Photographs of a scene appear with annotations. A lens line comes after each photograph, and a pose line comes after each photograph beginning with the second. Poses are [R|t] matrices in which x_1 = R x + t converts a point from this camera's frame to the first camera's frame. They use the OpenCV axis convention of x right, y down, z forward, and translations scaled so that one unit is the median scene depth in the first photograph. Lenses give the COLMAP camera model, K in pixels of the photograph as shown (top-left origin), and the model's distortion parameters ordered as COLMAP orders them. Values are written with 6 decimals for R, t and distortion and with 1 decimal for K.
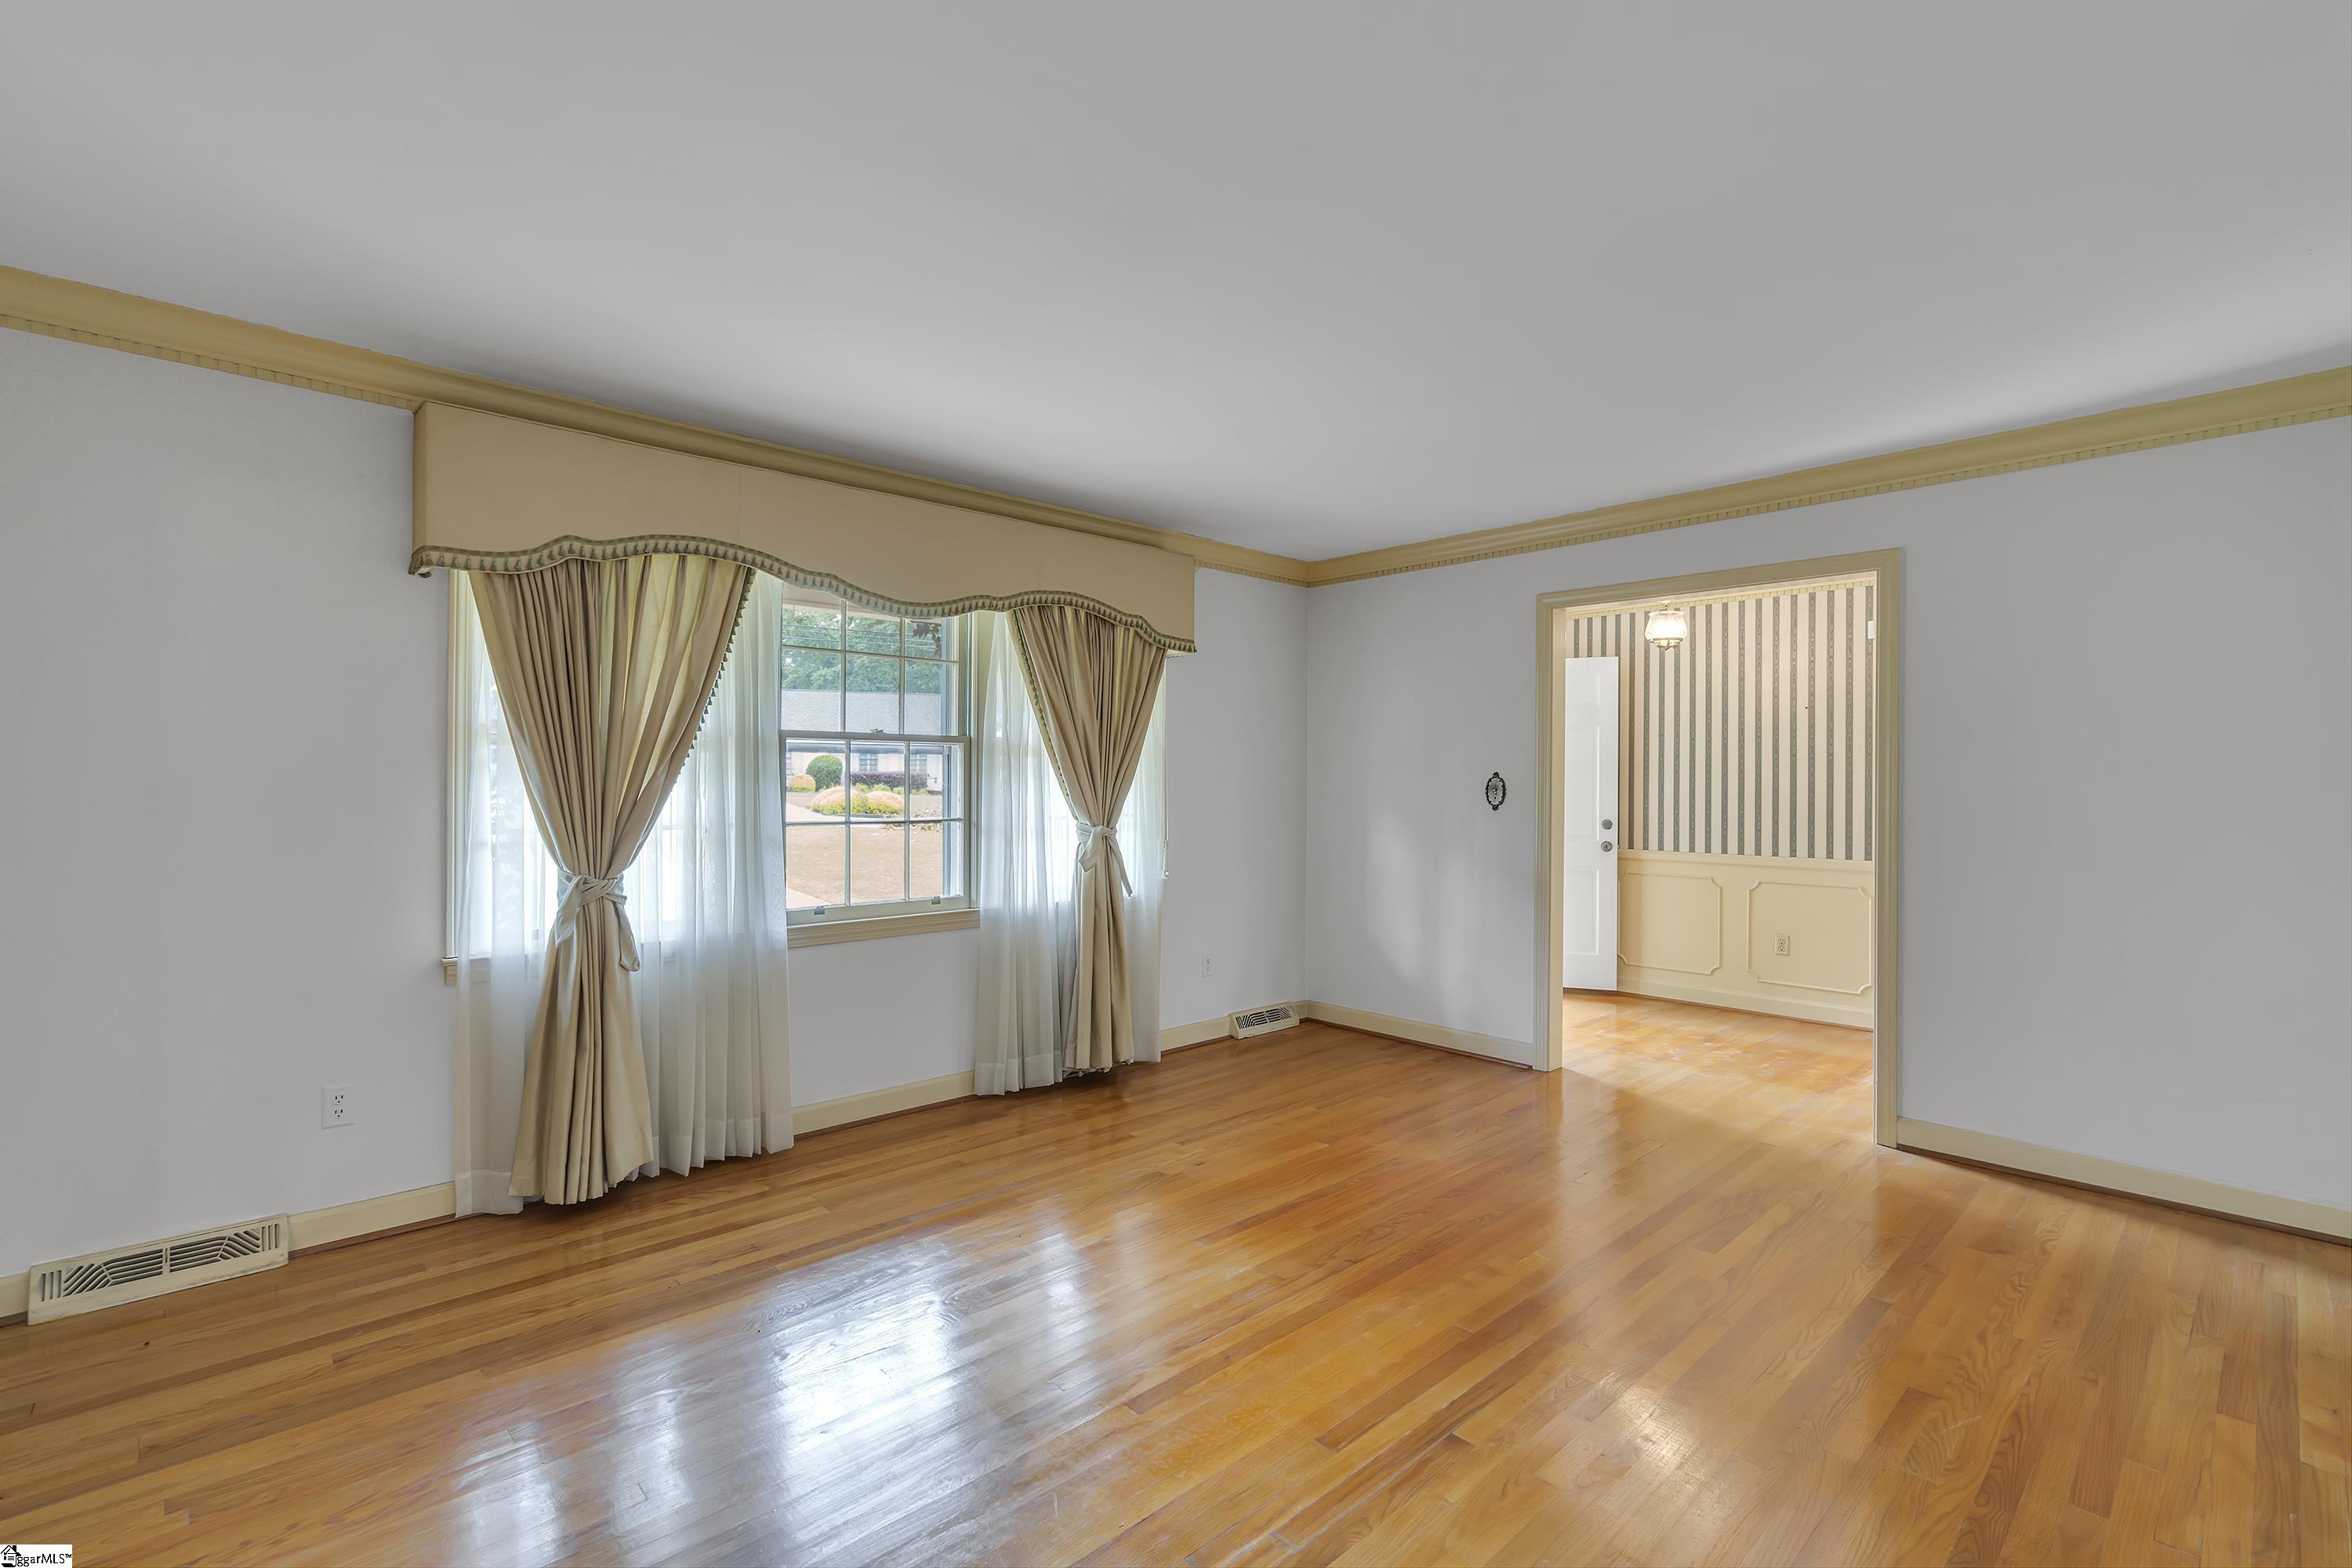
lens RADIAL K [[1051.7, 0, 1180.3], [0, 1051.7, 802.5], [0, 0, 1]] dist [0.000332, -0.001163]
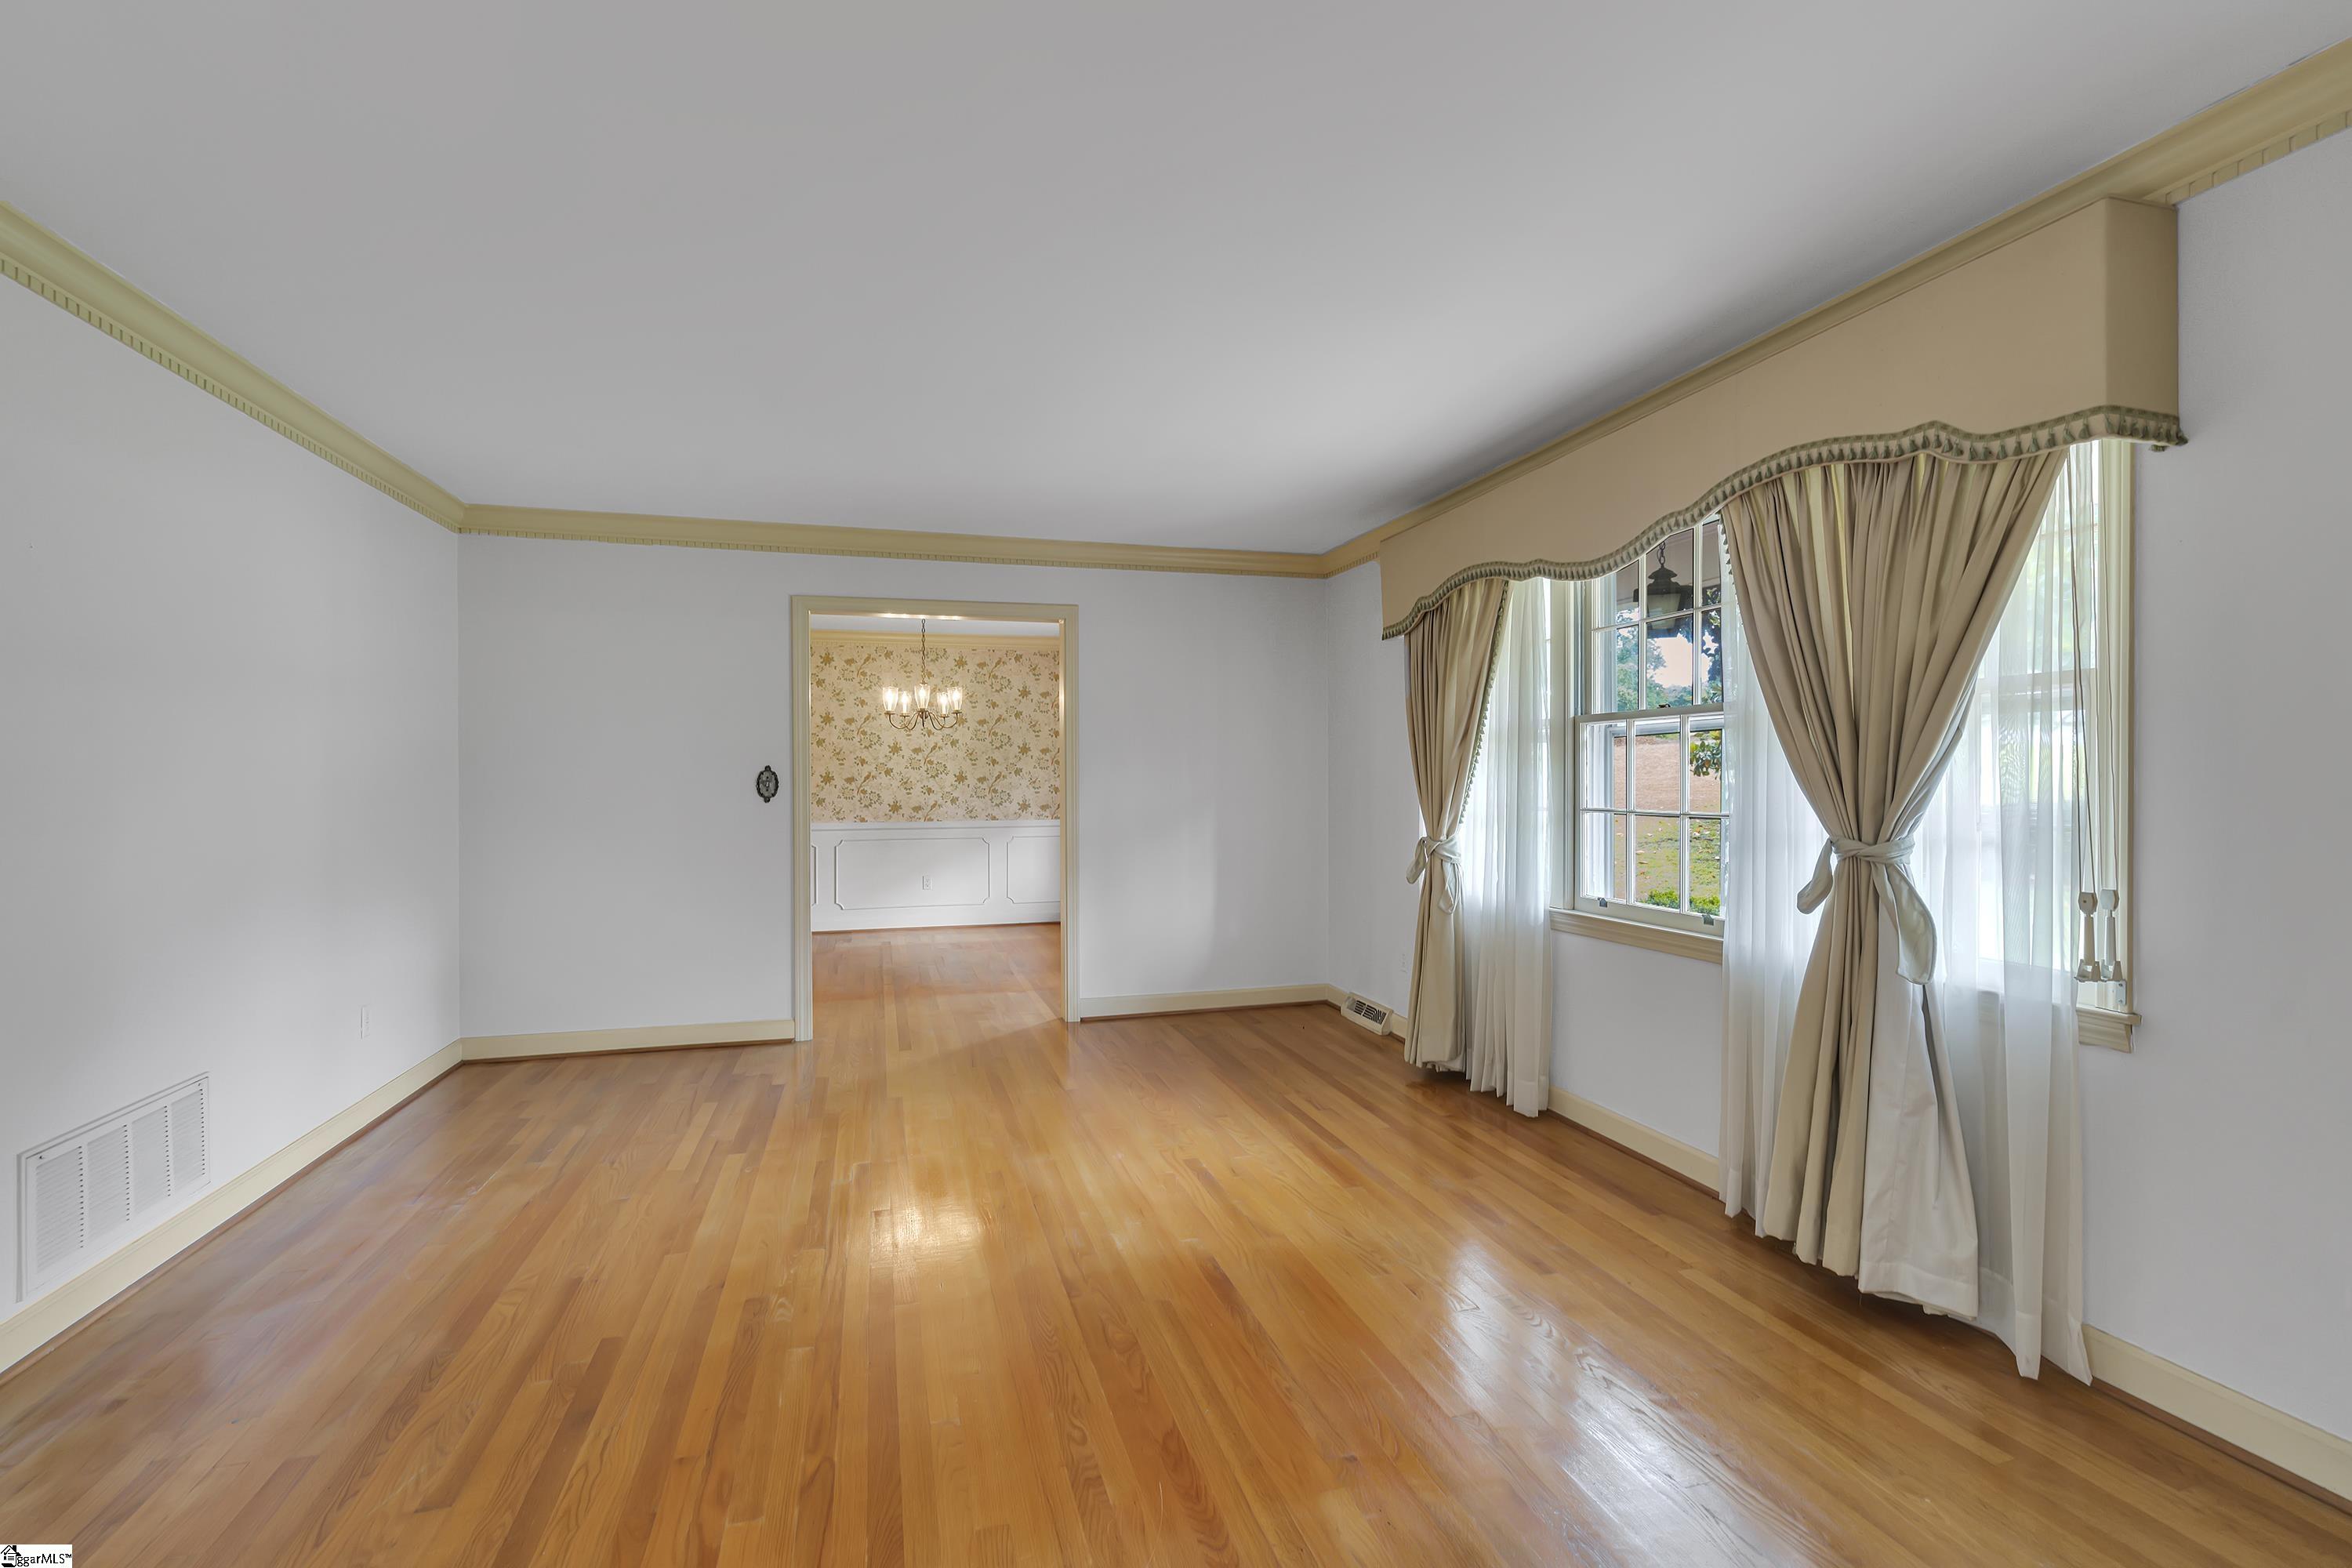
lens RADIAL K [[1051.7, 0, 1171.9], [0, 1051.7, 782.8], [0, 0, 1]] dist [0.000332, -0.001163]
pose [[-0.463595, 0.004786, -0.886034, 0.608416], [-0.005369, 0.999952, 0.008210, -0.010356], [0.886031, 0.008563, -0.463547, 0.977241]]
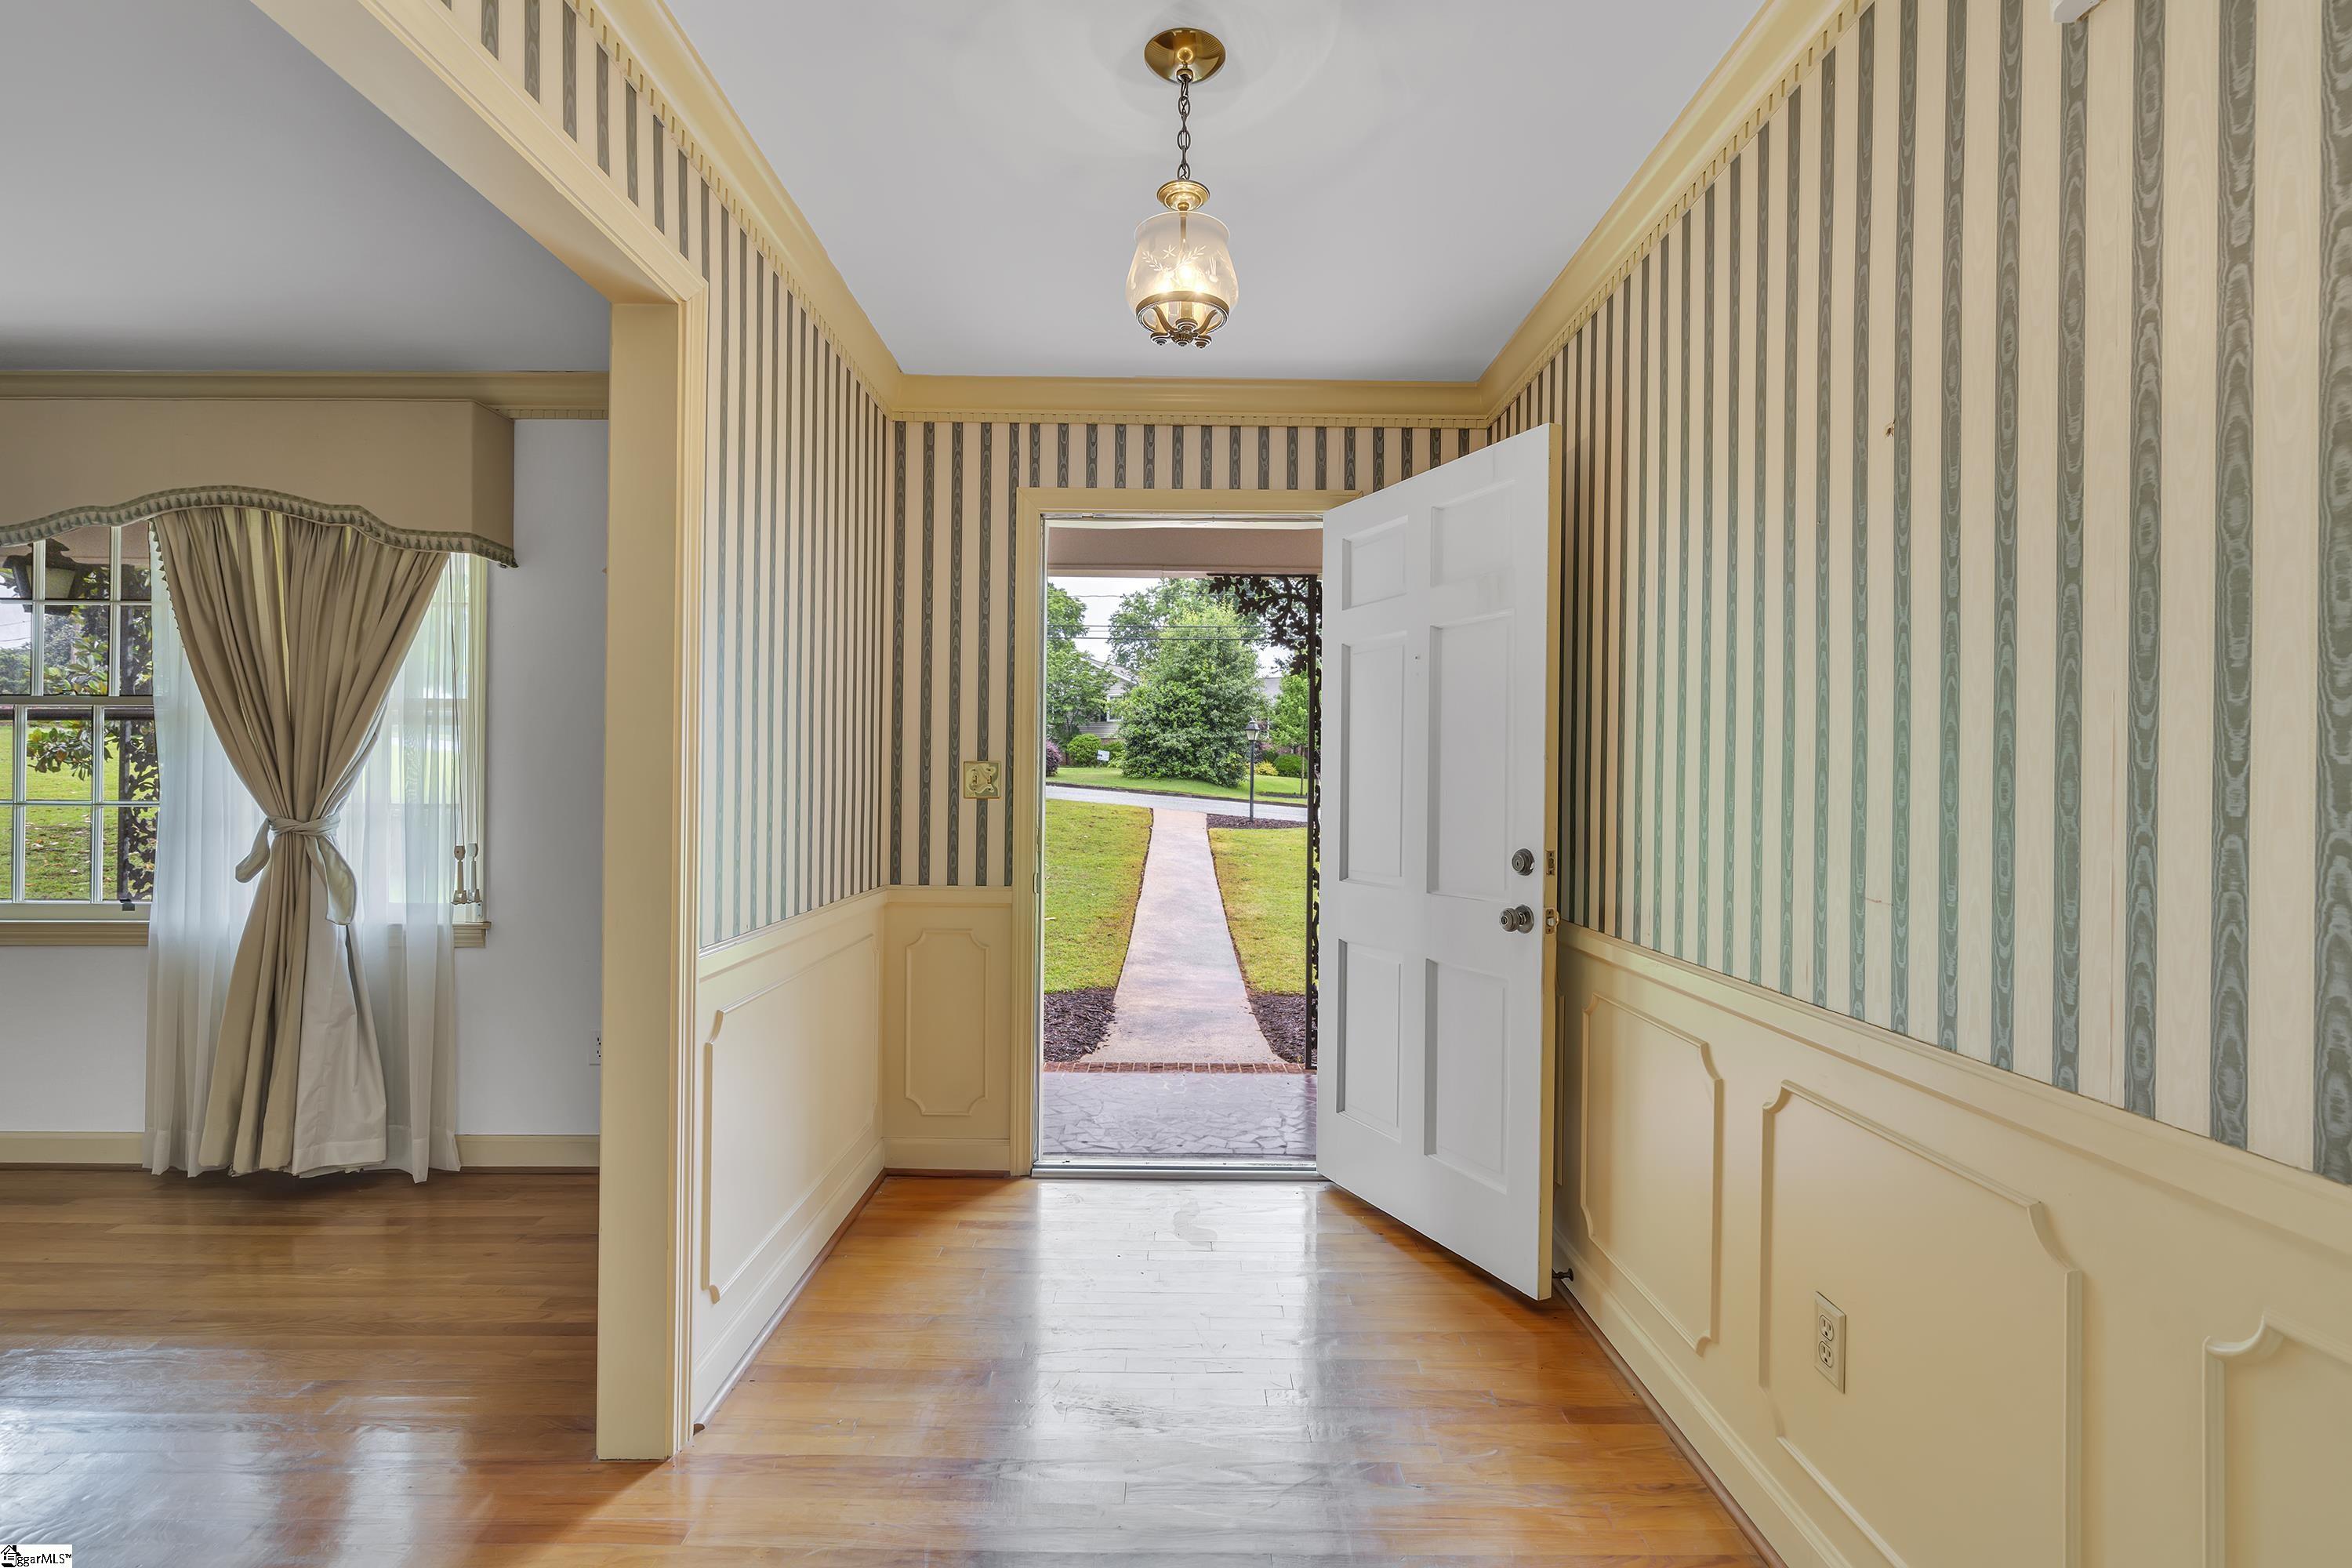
lens RADIAL K [[1051.7, 0, 1177.3], [0, 1051.7, 784.6], [0, 0, 1]] dist [0.000332, -0.001163]
pose [[0.729052, 0.005682, -0.684435, 0.850190], [-0.014178, 0.999876, -0.006802, -0.003684], [0.684312, 0.014663, 0.729042, 0.934002]]
